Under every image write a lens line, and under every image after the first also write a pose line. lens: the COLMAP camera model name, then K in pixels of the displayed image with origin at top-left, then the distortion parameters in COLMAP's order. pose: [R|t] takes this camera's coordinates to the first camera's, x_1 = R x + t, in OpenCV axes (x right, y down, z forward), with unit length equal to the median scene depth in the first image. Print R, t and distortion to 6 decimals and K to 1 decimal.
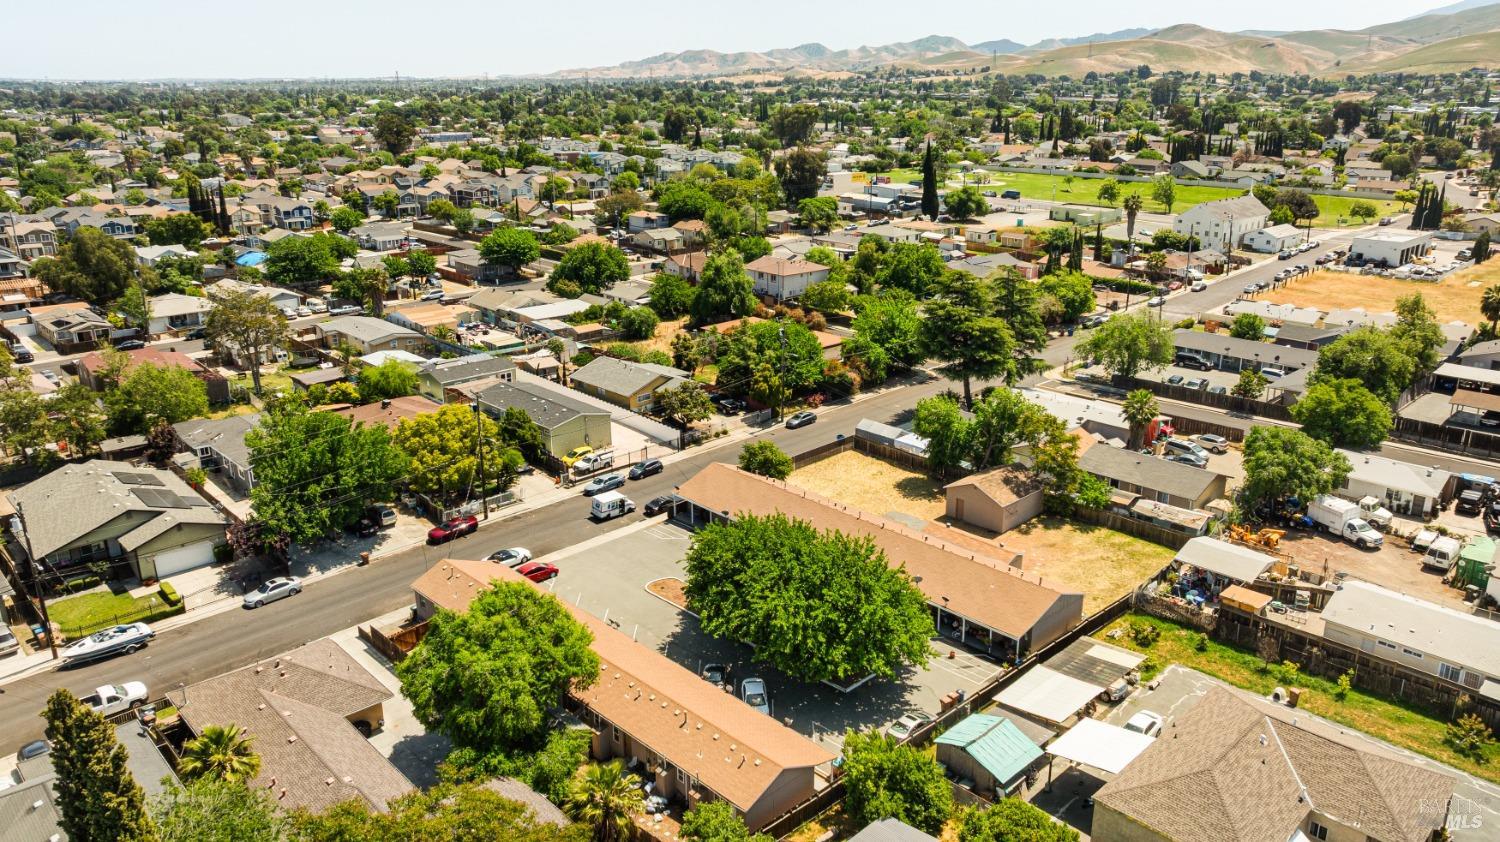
lens RADIAL K [[1049.1, 0, 750.0], [0, 1049.1, 421.0], [0, 0, 1]] dist [-0.015424, -0.005421]
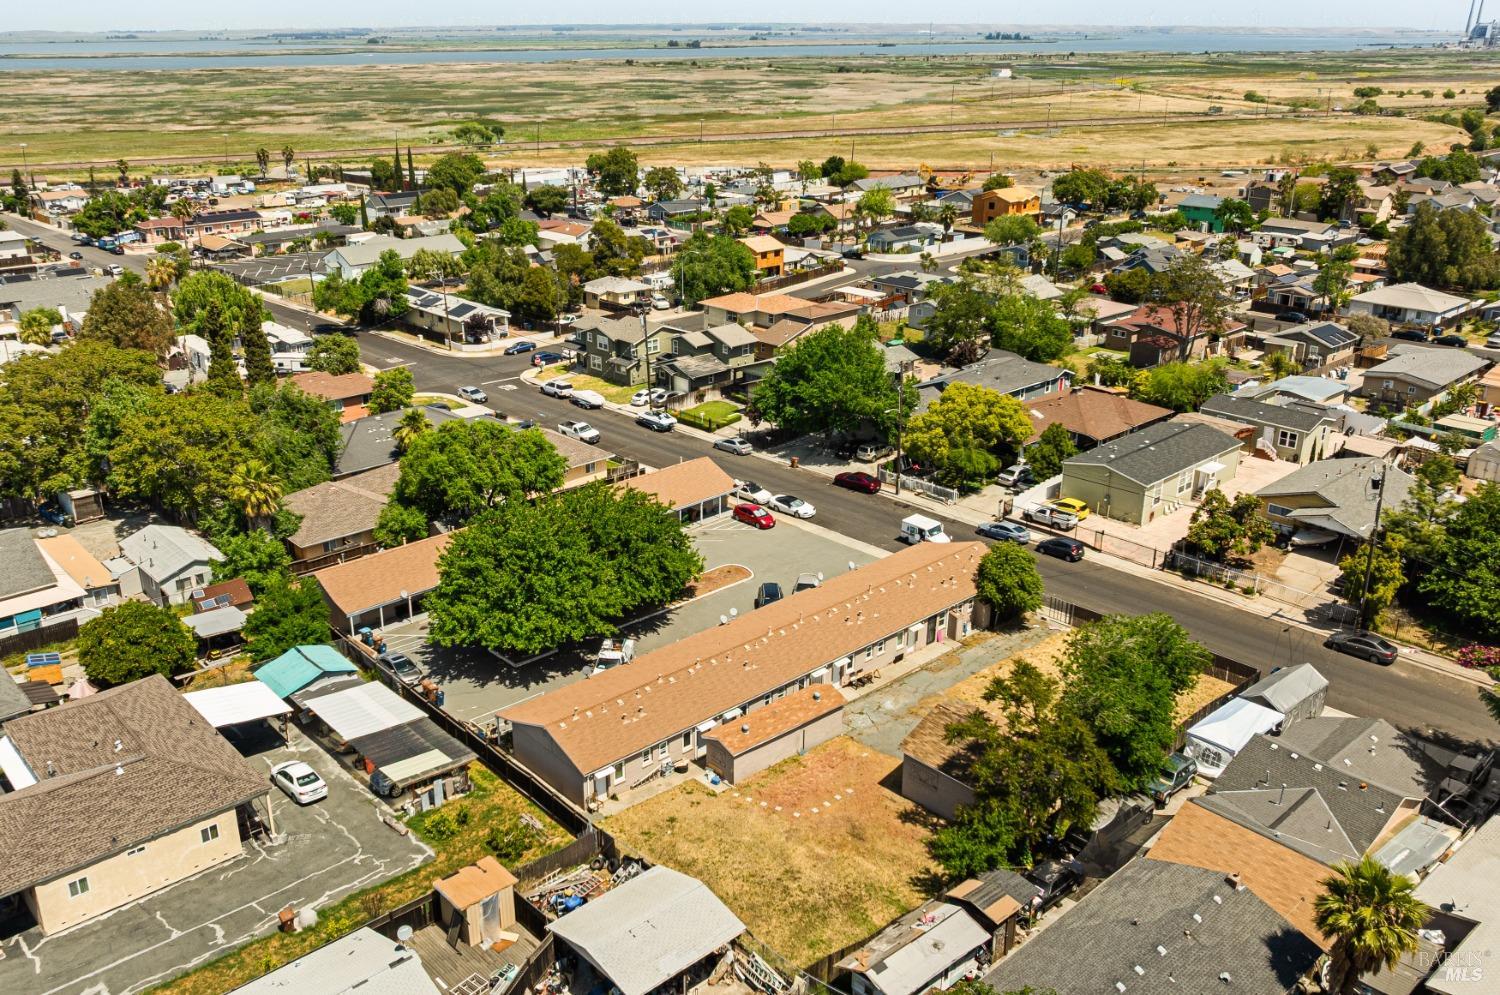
lens RADIAL K [[1277.4, 0, 750.0], [0, 1277.4, 497.5], [0, 0, 1]] dist [-0.019743, -0.011534]
pose [[-0.021528, 0.345088, -0.938323, 0.927197], [-0.306551, 0.891054, 0.334737, -0.277238], [0.951611, 0.294851, 0.086605, 0.879461]]
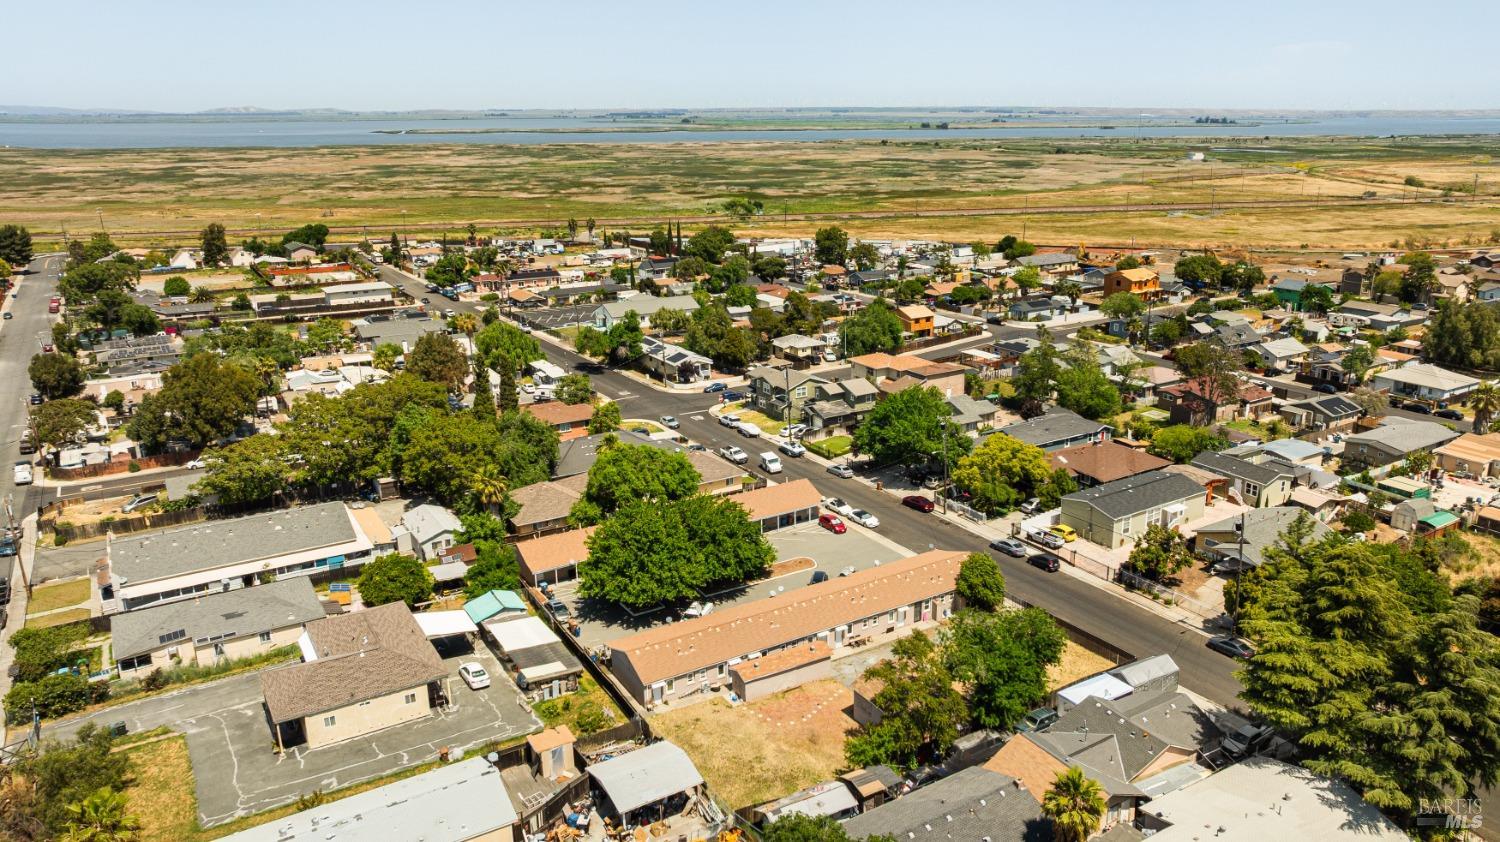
lens RADIAL K [[1049.1, 0, 750.0], [0, 1049.1, 421.0], [0, 0, 1]] dist [-0.015424, -0.005421]
pose [[-0.209409, 0.263792, -0.941574, 1.064552], [-0.293455, 0.901584, 0.317854, -0.376327], [0.932755, 0.342871, -0.111389, 0.993601]]
